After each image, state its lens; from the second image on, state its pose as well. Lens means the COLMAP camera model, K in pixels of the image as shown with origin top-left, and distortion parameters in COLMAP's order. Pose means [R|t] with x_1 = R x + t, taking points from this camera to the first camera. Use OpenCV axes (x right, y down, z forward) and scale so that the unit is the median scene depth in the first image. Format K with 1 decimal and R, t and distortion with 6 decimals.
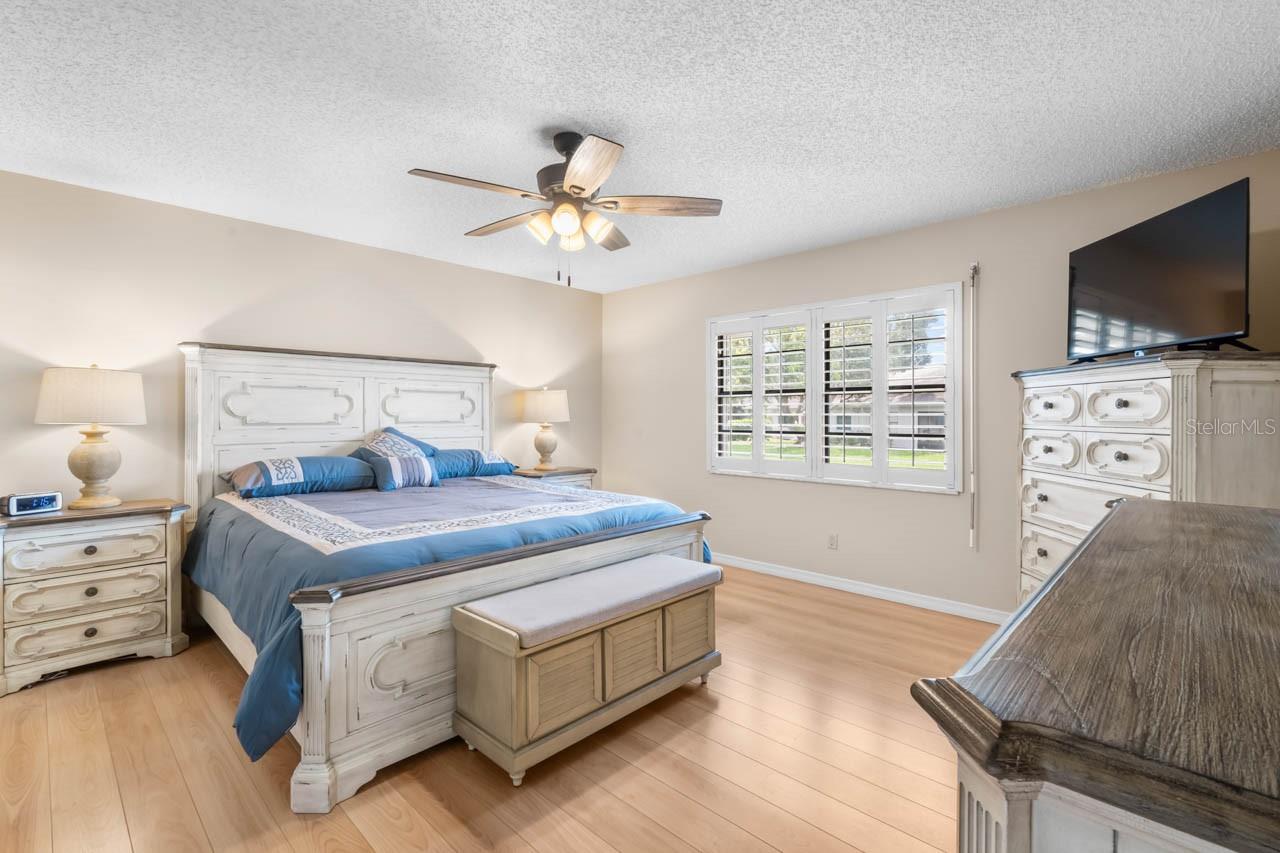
lens RADIAL K [[575.8, 0, 640.2], [0, 575.8, 416.9], [0, 0, 1]] dist [0.002708, 0.000092]
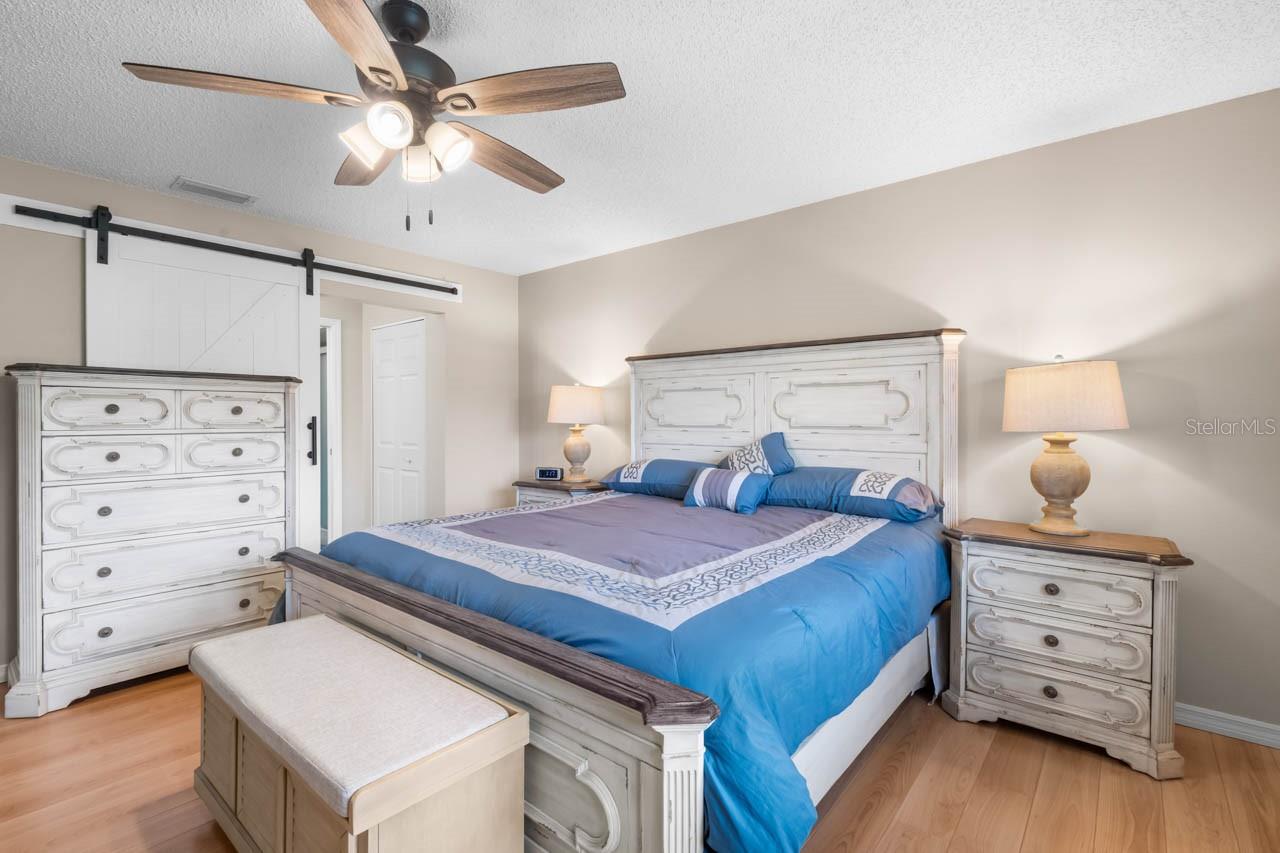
lens RADIAL K [[575.0, 0, 613.7], [0, 575.0, 417.0], [0, 0, 1]] dist [-0.001811, -0.000651]
pose [[0.049863, -0.003705, -0.998749, 0.364662], [-0.004659, 0.999981, -0.003942, 0.000504], [0.998745, 0.004850, 0.049845, 0.771021]]
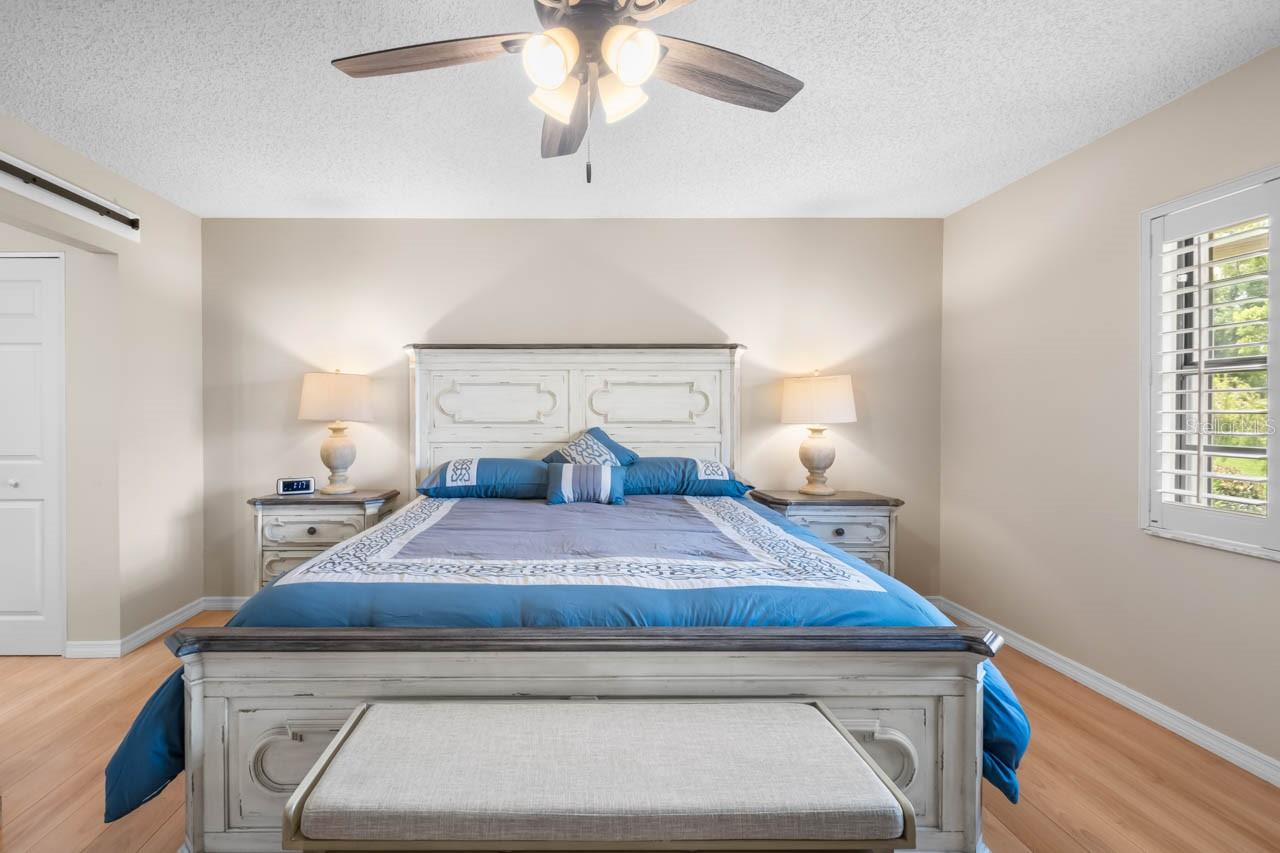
lens RADIAL K [[575.8, 0, 640.2], [0, 575.8, 416.9], [0, 0, 1]] dist [0.002708, 0.000092]
pose [[0.687576, 0.001988, -0.726109, 0.235673], [-0.001889, 0.999998, 0.000949, 0.001385], [0.726110, 0.000720, 0.687579, 0.490332]]
